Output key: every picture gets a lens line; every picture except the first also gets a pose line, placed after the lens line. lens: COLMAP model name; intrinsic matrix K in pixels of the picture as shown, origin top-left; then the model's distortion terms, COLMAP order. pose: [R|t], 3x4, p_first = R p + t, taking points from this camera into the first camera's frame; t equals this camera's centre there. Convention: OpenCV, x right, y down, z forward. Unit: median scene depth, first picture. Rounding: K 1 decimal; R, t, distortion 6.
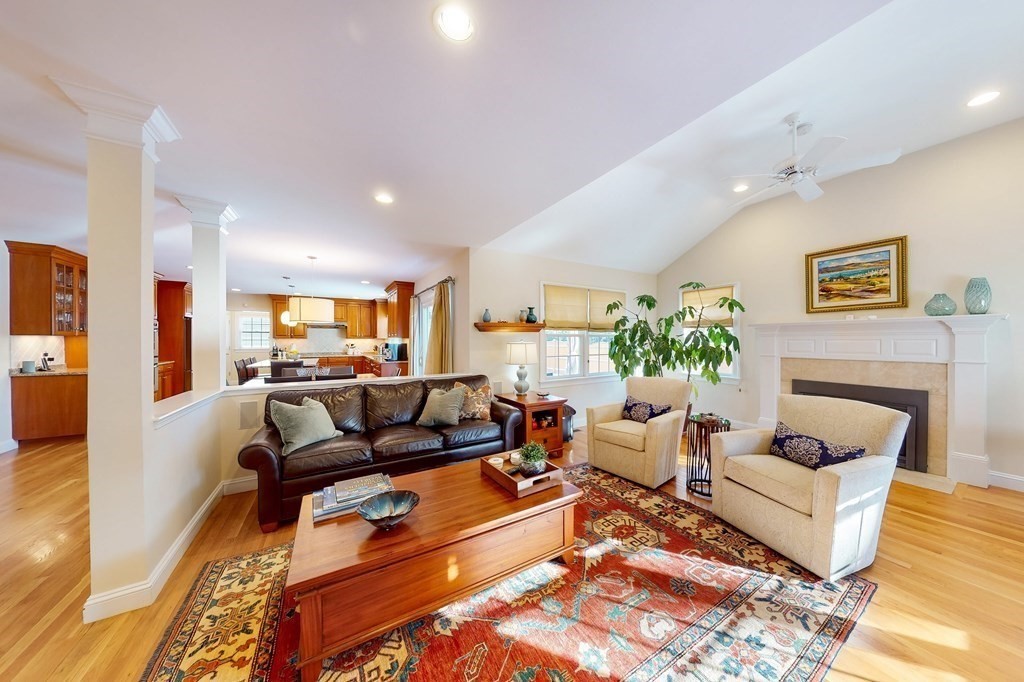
lens RADIAL K [[319.3, 0, 543.6], [0, 319.3, 340.6], [0, 0, 1]] dist [-0.000143, -0.000022]
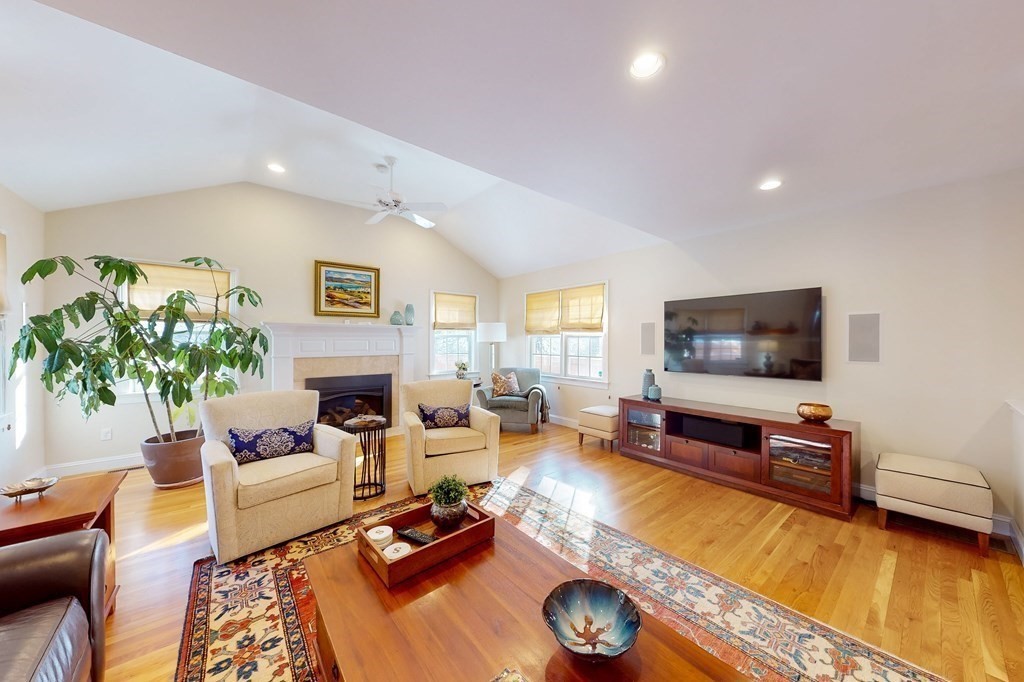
lens RADIAL K [[319.3, 0, 543.6], [0, 319.3, 340.6], [0, 0, 1]] dist [-0.000143, -0.000022]
pose [[-0.101560, 0.001035, 0.994829, -0.360632], [0.000696, 0.999999, -0.000969, 0.001180], [-0.994829, 0.000594, -0.101561, 0.387936]]
